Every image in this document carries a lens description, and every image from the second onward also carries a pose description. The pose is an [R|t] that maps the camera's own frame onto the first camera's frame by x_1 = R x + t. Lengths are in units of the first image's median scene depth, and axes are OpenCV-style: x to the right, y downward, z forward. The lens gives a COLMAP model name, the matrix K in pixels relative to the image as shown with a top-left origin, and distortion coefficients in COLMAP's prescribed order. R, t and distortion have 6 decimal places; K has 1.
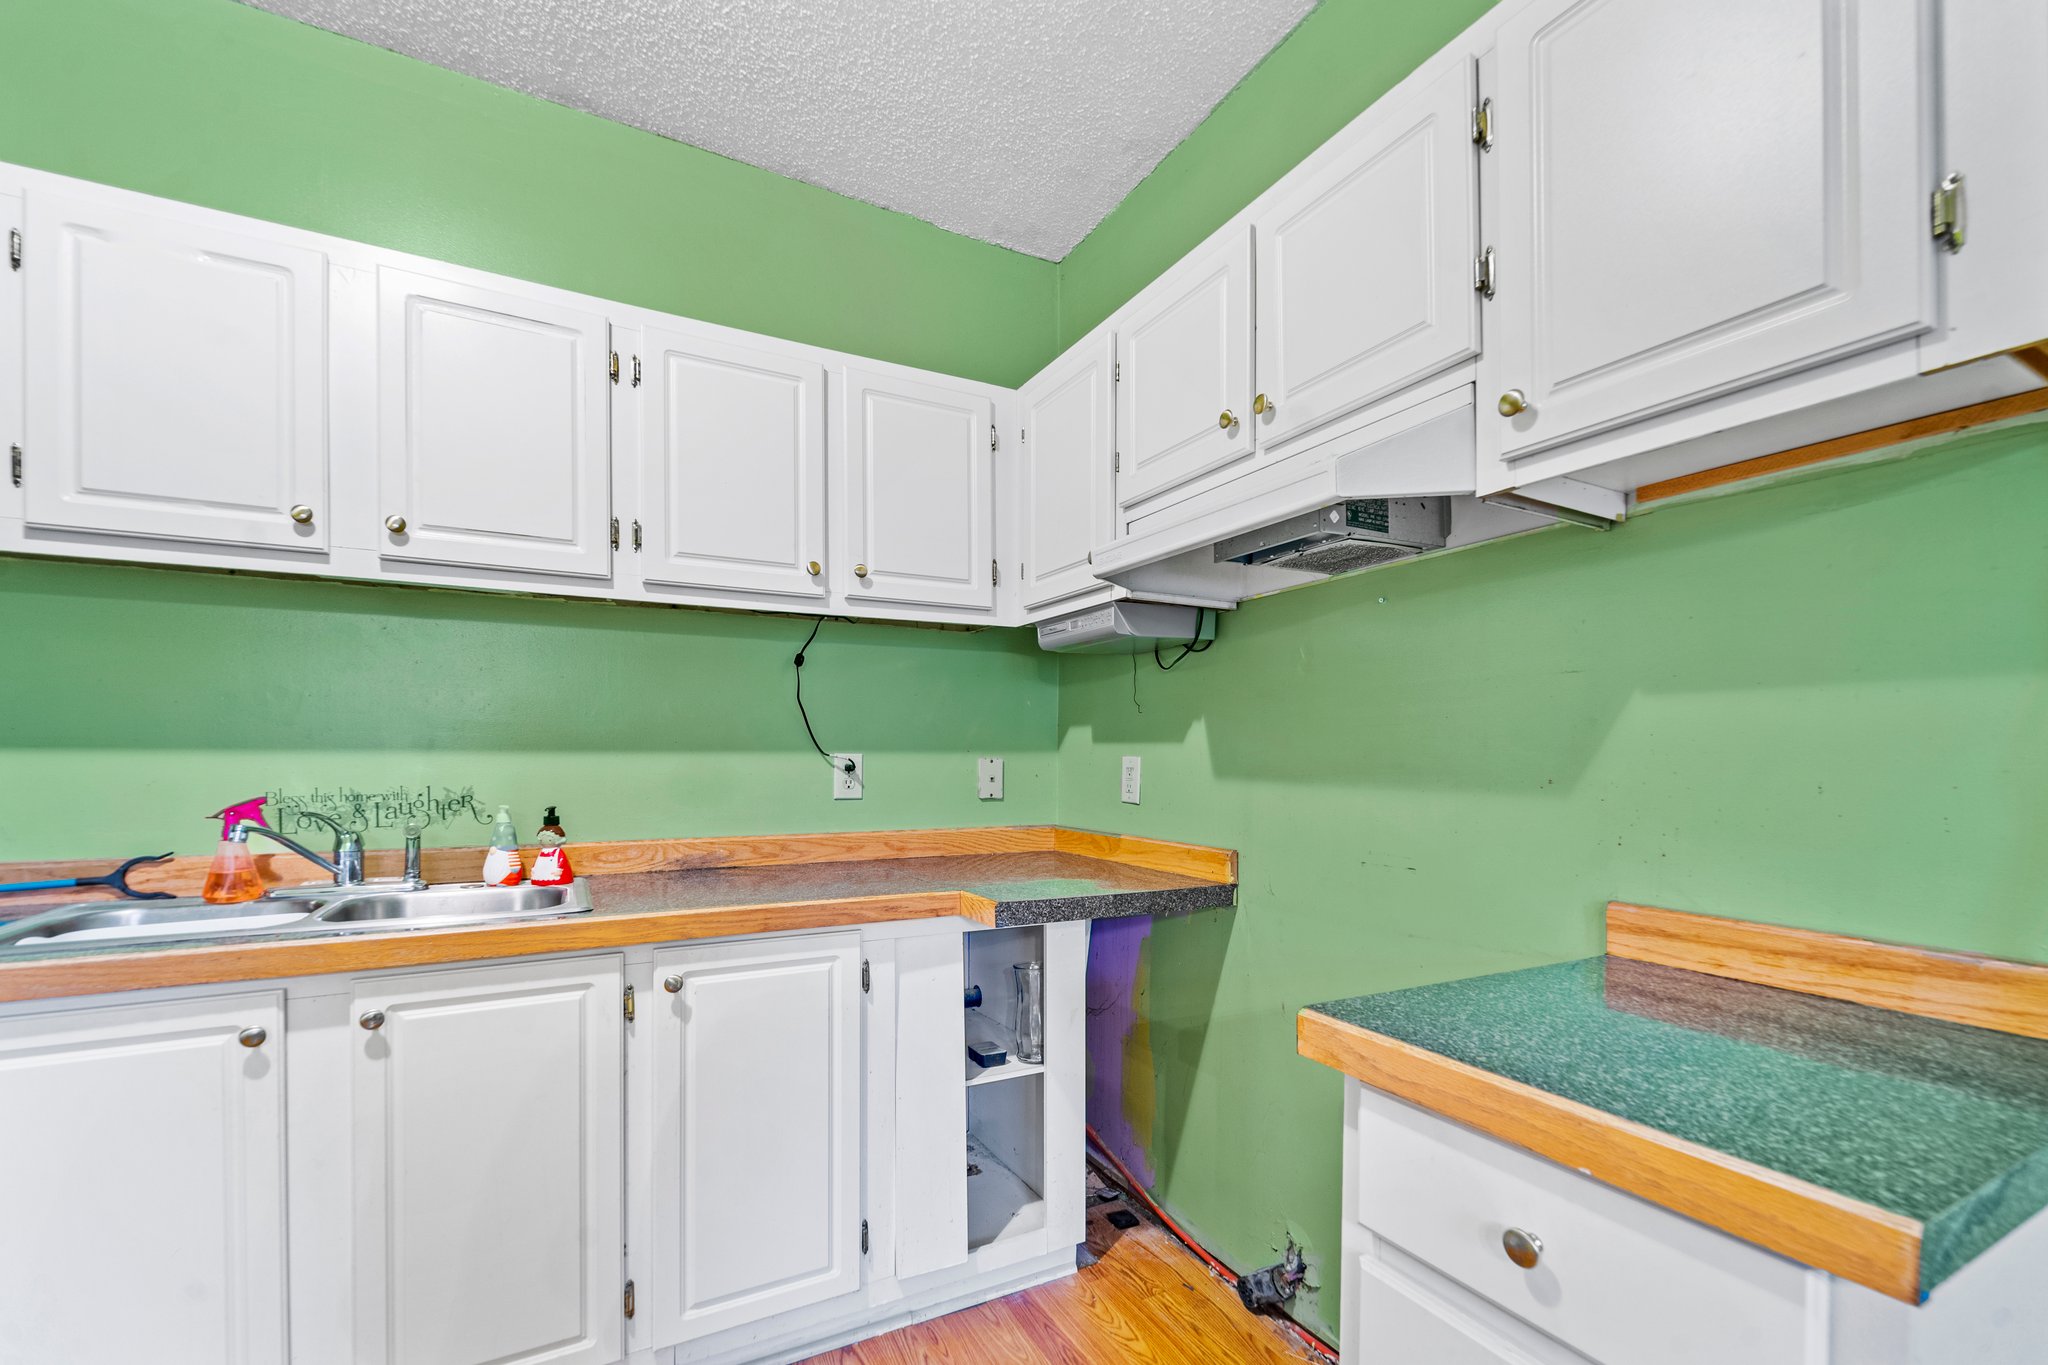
lens RADIAL K [[848.0, 0, 1037.8], [0, 848.0, 766.2], [0, 0, 1]] dist [-0.004918, -0.000837]
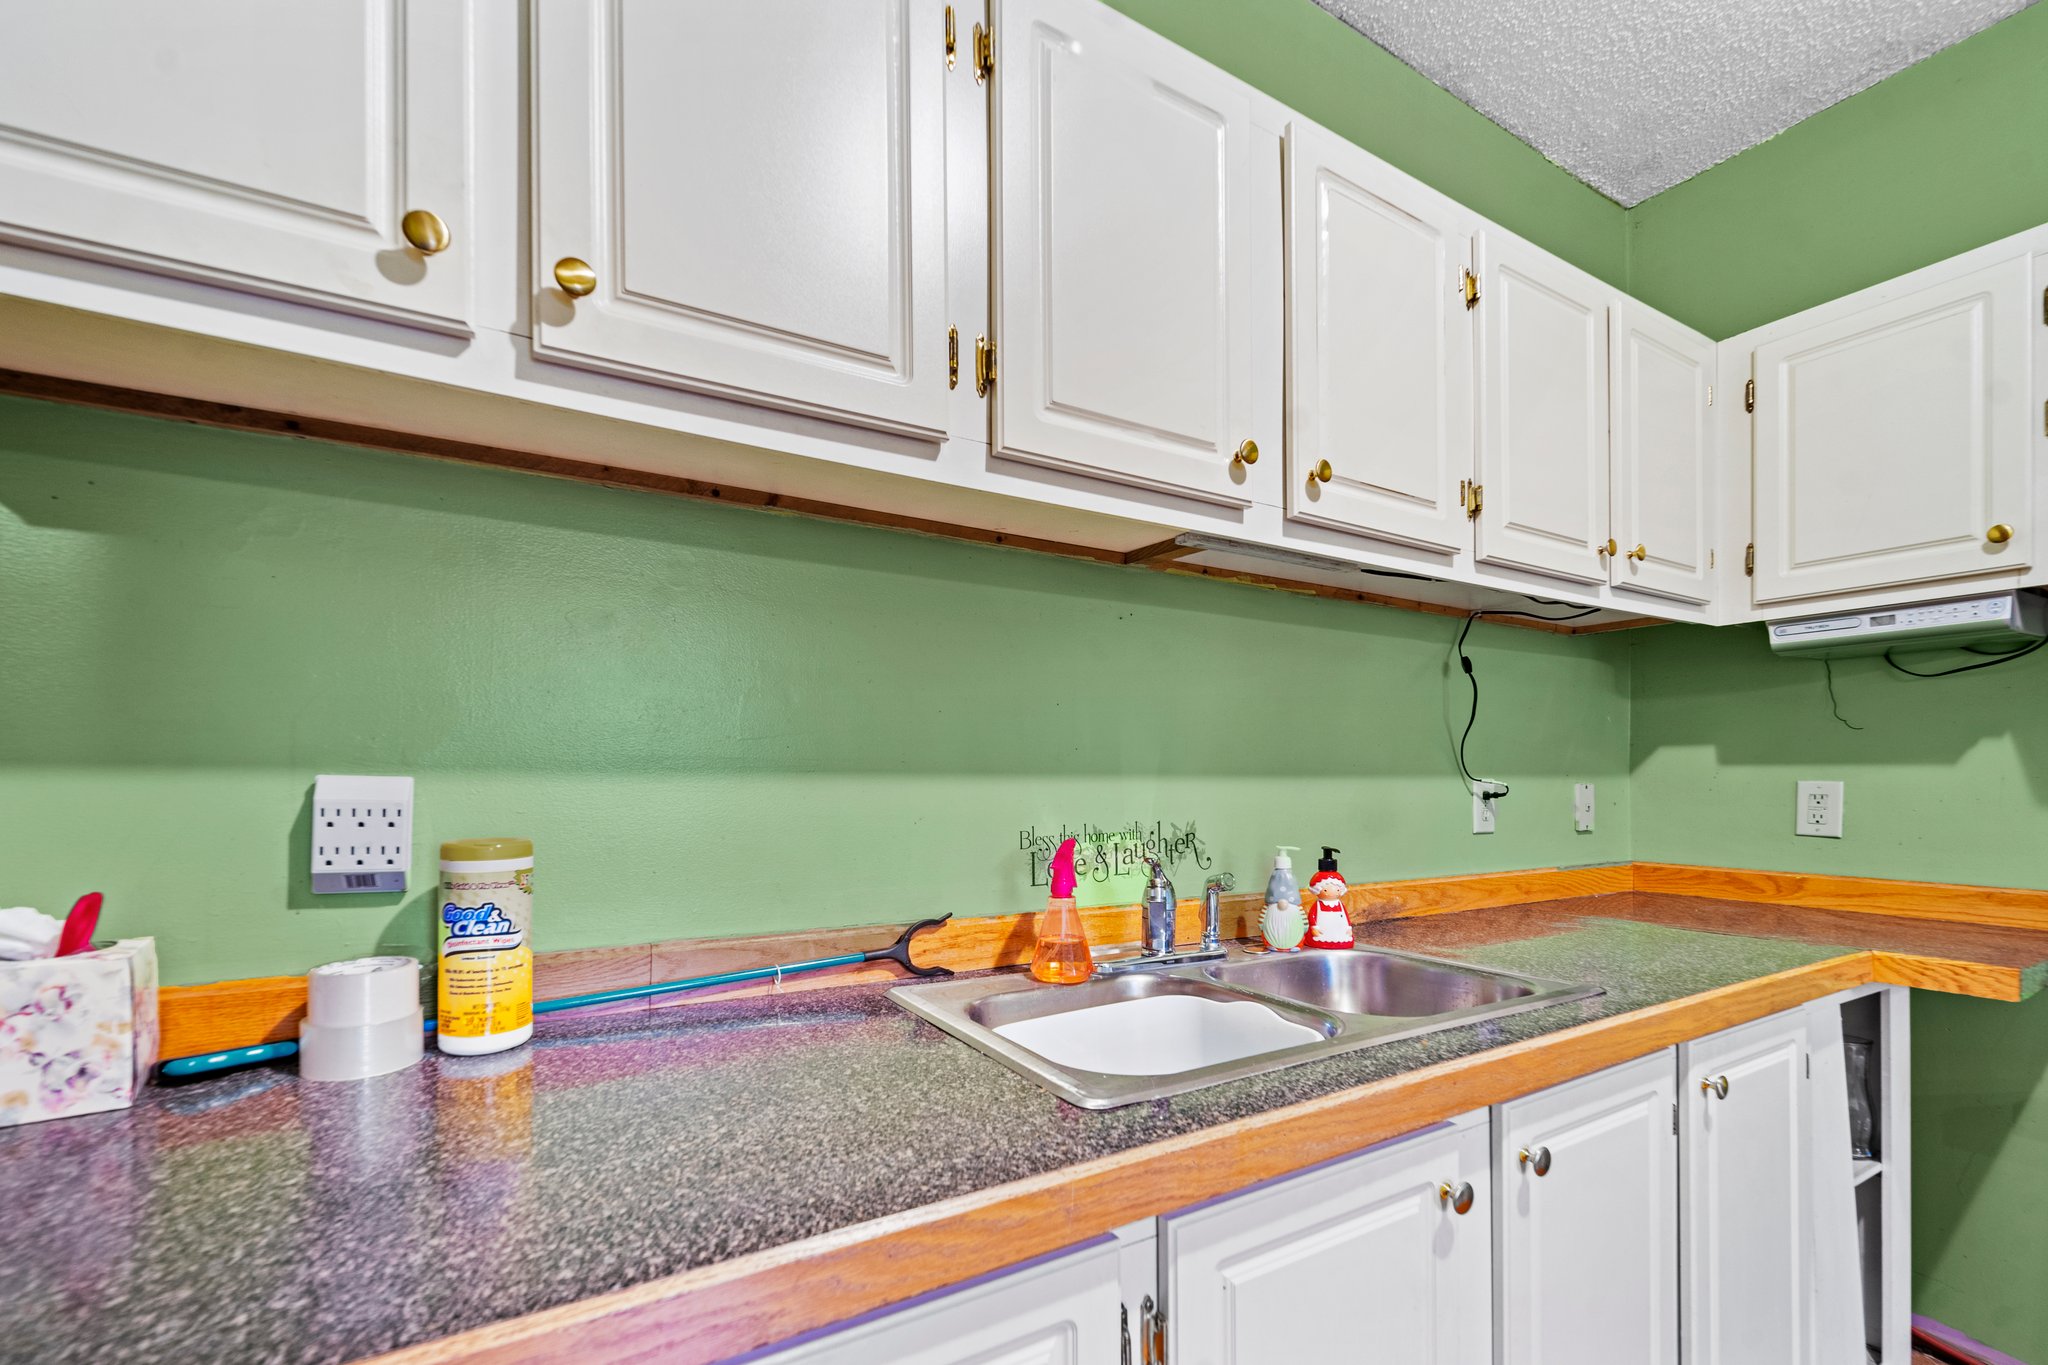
lens RADIAL K [[848.0, 0, 1023.4], [0, 848.0, 777.9], [0, 0, 1]] dist [-0.004918, -0.000837]
pose [[0.999818, -0.003888, 0.018693, -0.817881], [0.004222, 0.999831, -0.017891, -0.003057], [-0.018620, 0.017966, 0.999665, 0.207691]]
